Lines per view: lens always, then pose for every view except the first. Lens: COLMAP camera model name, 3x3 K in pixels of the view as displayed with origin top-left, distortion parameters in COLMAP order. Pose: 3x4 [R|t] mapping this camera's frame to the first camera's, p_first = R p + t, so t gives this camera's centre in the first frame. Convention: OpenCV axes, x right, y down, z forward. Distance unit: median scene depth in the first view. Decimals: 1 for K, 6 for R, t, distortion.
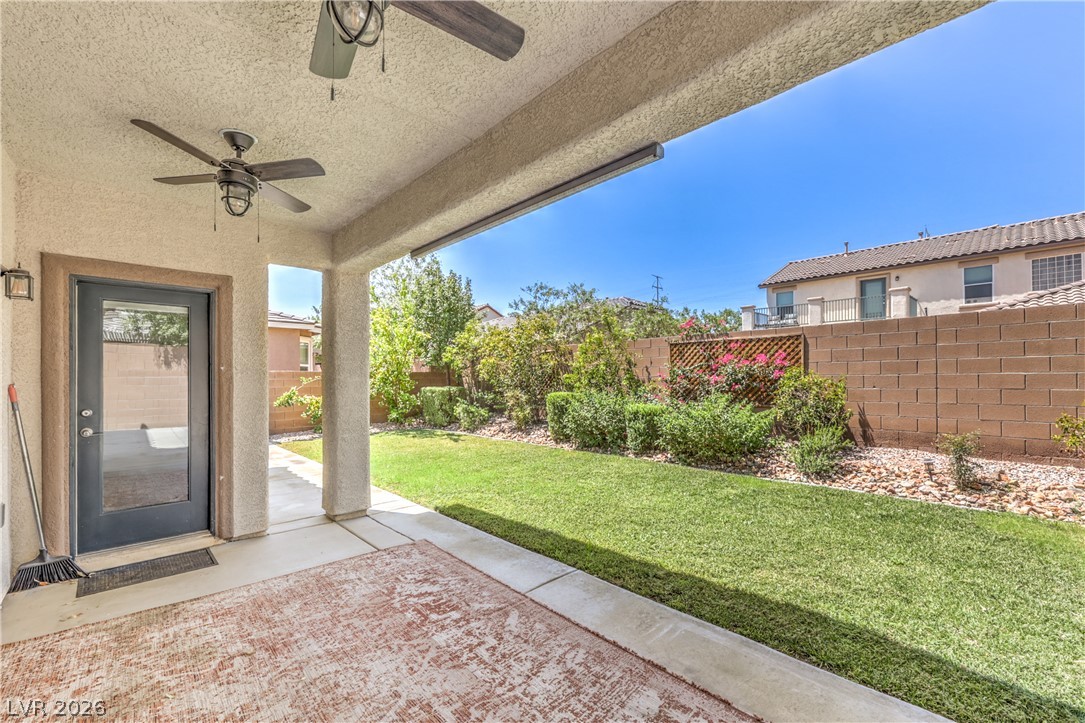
lens RADIAL K [[442.2, 0, 531.3], [0, 442.2, 382.9], [0, 0, 1]] dist [0.000638, -0.000464]
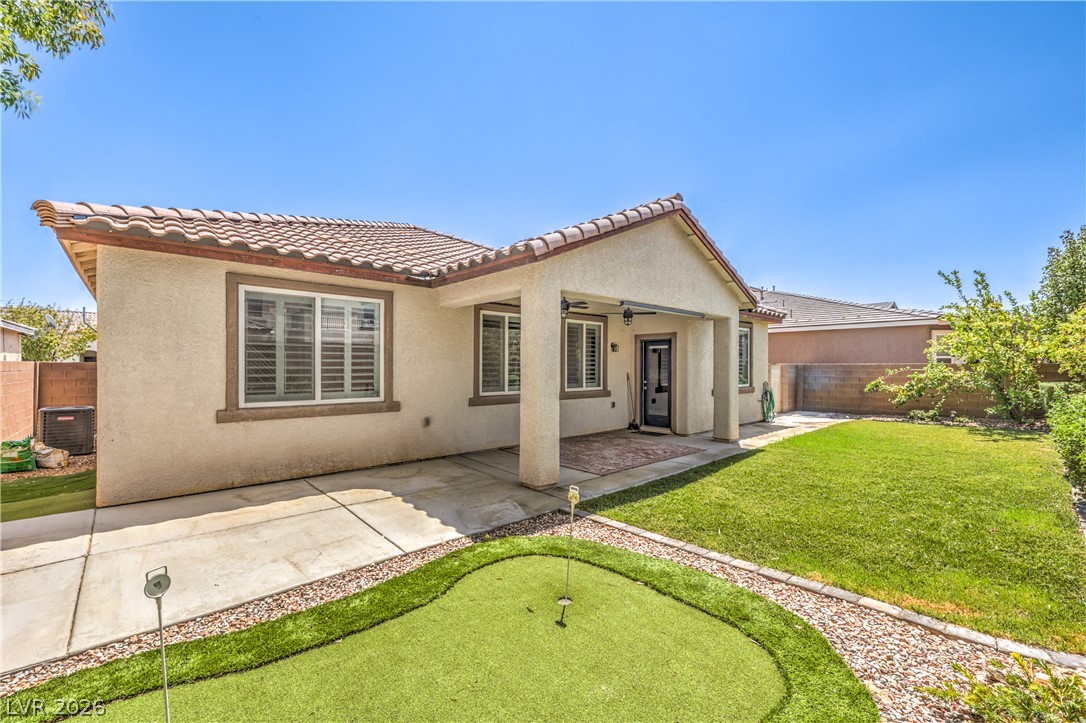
lens RADIAL K [[442.6, 0, 541.7], [0, 442.6, 361.5], [0, 0, 1]] dist [0.000638, -0.000464]
pose [[-0.029807, -0.006449, -0.999535, 1.995807], [-0.009518, 0.999936, -0.006168, -0.046941], [0.999510, 0.009329, -0.029866, 0.301726]]
